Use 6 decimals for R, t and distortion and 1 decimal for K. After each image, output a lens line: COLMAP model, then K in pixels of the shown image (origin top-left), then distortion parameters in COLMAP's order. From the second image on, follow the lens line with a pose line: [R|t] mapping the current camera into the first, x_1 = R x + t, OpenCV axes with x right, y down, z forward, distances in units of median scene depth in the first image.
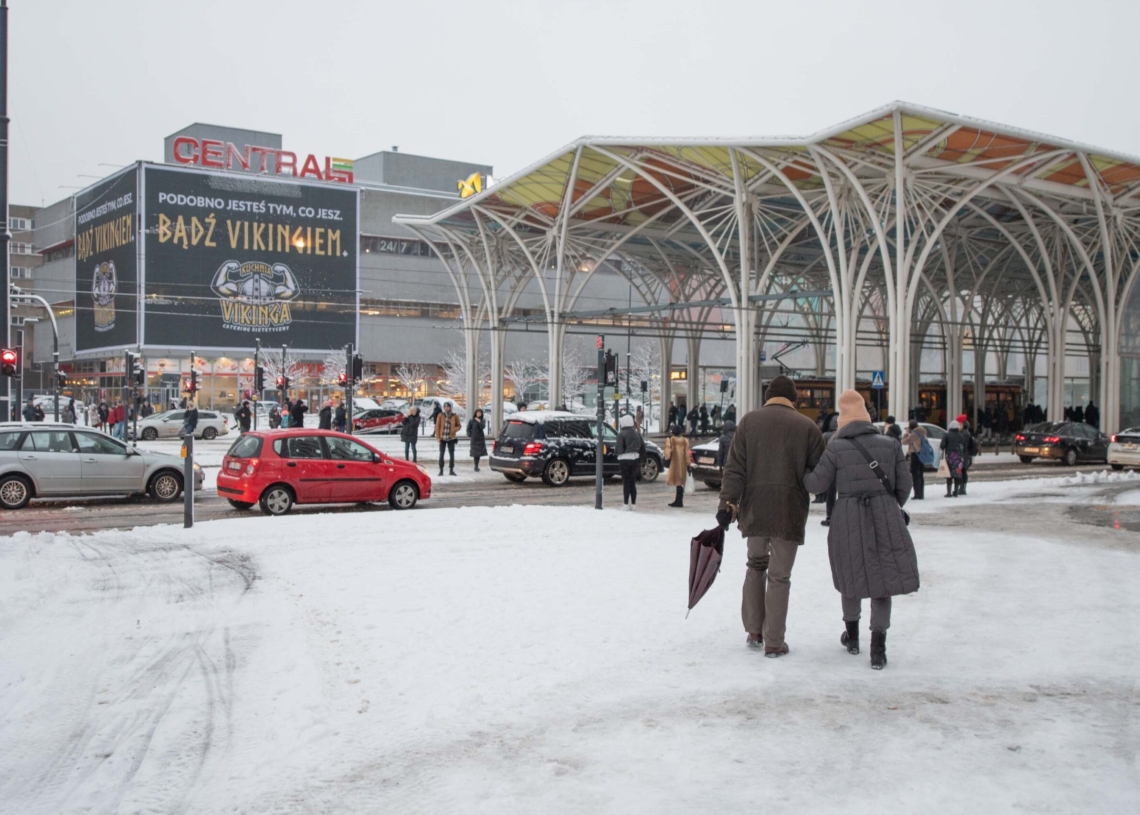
lens RADIAL K [[1232.6, 0, 570.0], [0, 1232.6, 407.5], [0, 0, 1]] dist [-0.000634, 0.014169]
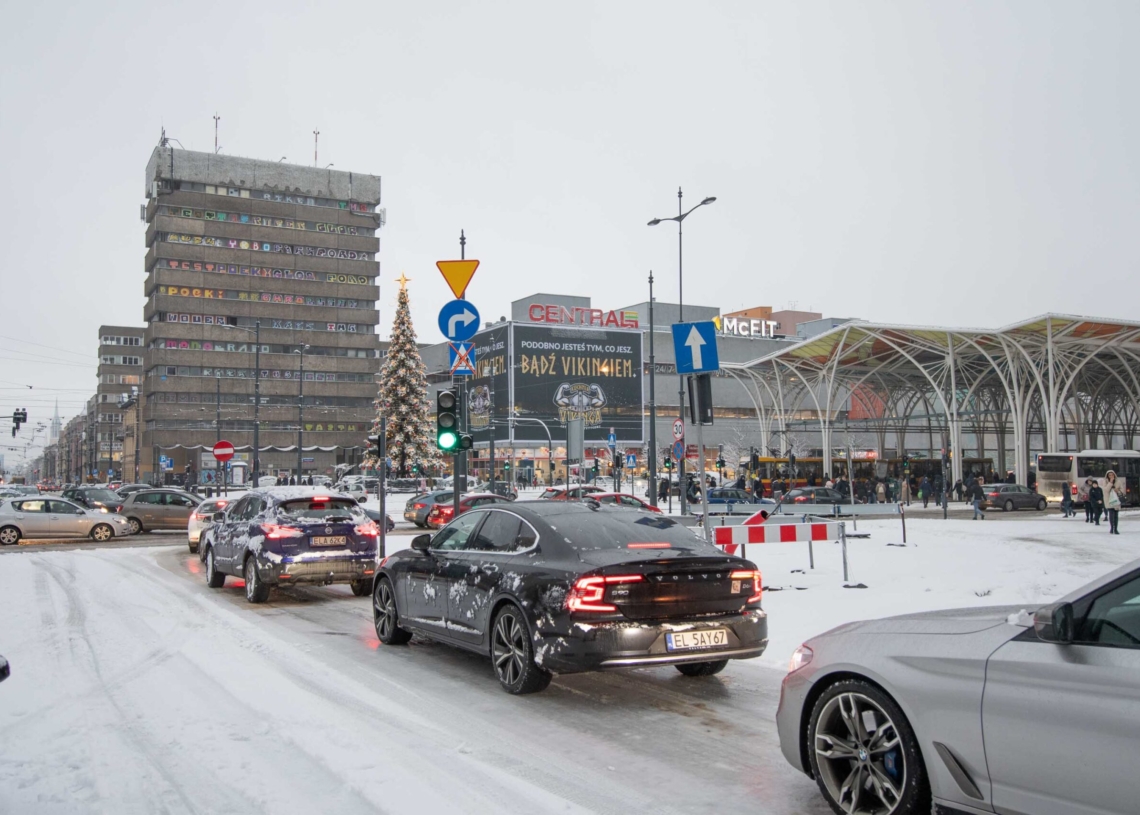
lens RADIAL K [[1022.9, 0, 570.0], [0, 1022.9, 407.5], [0, 0, 1]] dist [-0.006683, -0.019556]
pose [[0.989554, -0.023335, -0.142262, -0.090817], [0.013536, 0.997493, -0.069463, -0.001830], [0.143527, 0.066811, 0.987389, -0.240434]]
